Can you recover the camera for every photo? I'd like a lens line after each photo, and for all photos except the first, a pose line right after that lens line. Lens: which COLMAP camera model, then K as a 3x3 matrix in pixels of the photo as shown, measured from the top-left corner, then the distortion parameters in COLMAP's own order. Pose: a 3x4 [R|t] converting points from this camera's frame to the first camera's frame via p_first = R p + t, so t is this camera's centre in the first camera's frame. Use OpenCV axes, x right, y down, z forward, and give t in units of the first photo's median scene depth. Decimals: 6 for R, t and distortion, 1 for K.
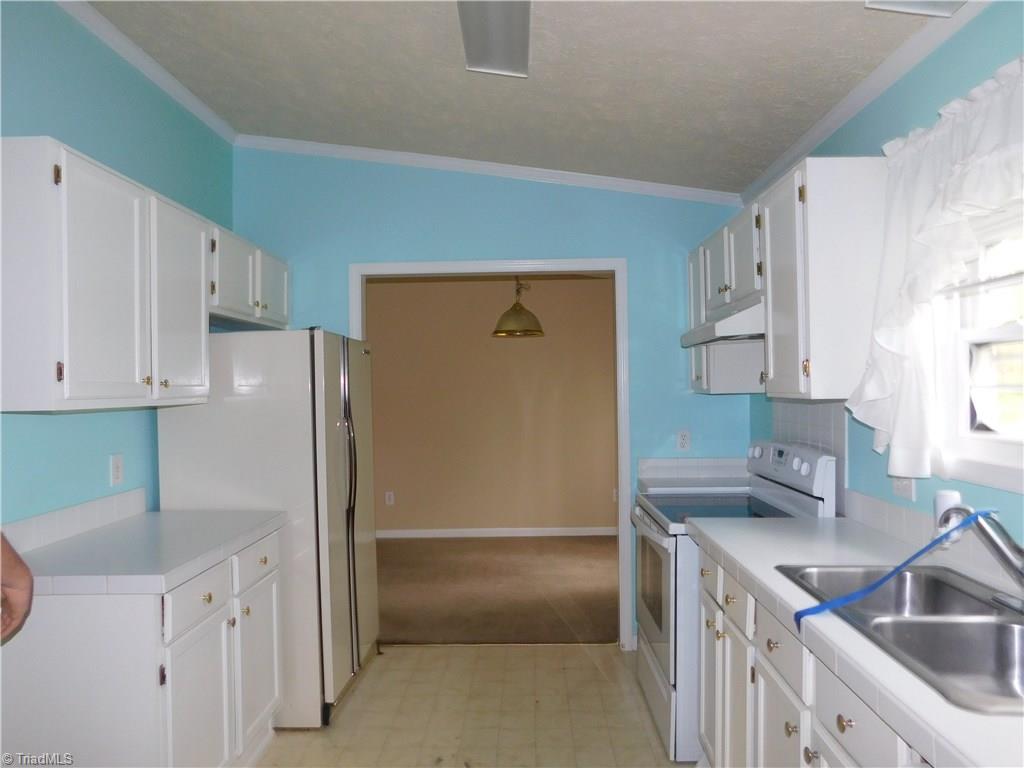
lens RADIAL K [[680.8, 0, 512.0], [0, 680.8, 384.0], [0, 0, 1]] dist [-0.058812, 0.048417]
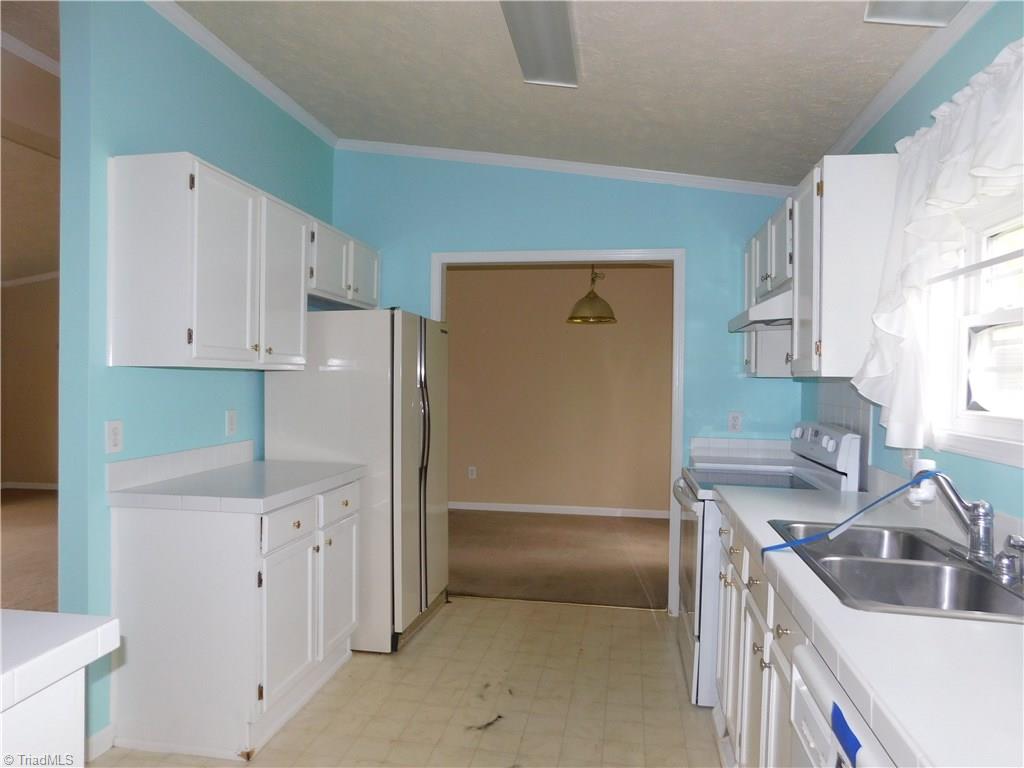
lens RADIAL K [[680.8, 0, 512.0], [0, 680.8, 384.0], [0, 0, 1]] dist [-0.058812, 0.048417]
pose [[0.988898, 0.029728, -0.145594, 0.082019], [-0.027904, 0.999505, 0.014558, 0.025238], [0.145955, -0.010334, 0.989237, -0.122669]]
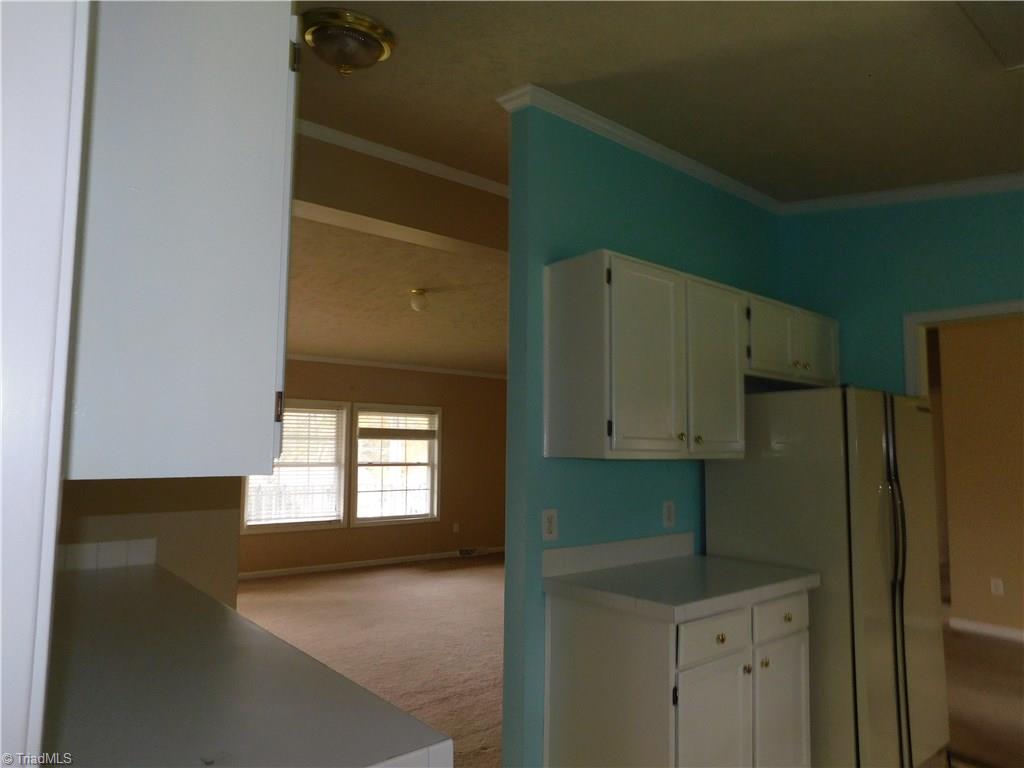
lens RADIAL K [[680.8, 0, 512.0], [0, 680.8, 384.0], [0, 0, 1]] dist [-0.058812, 0.048417]
pose [[0.662183, -0.044639, -0.748012, 0.116613], [-0.022280, 0.996610, -0.079198, 0.002803], [0.749011, 0.069109, 0.658943, 0.005206]]
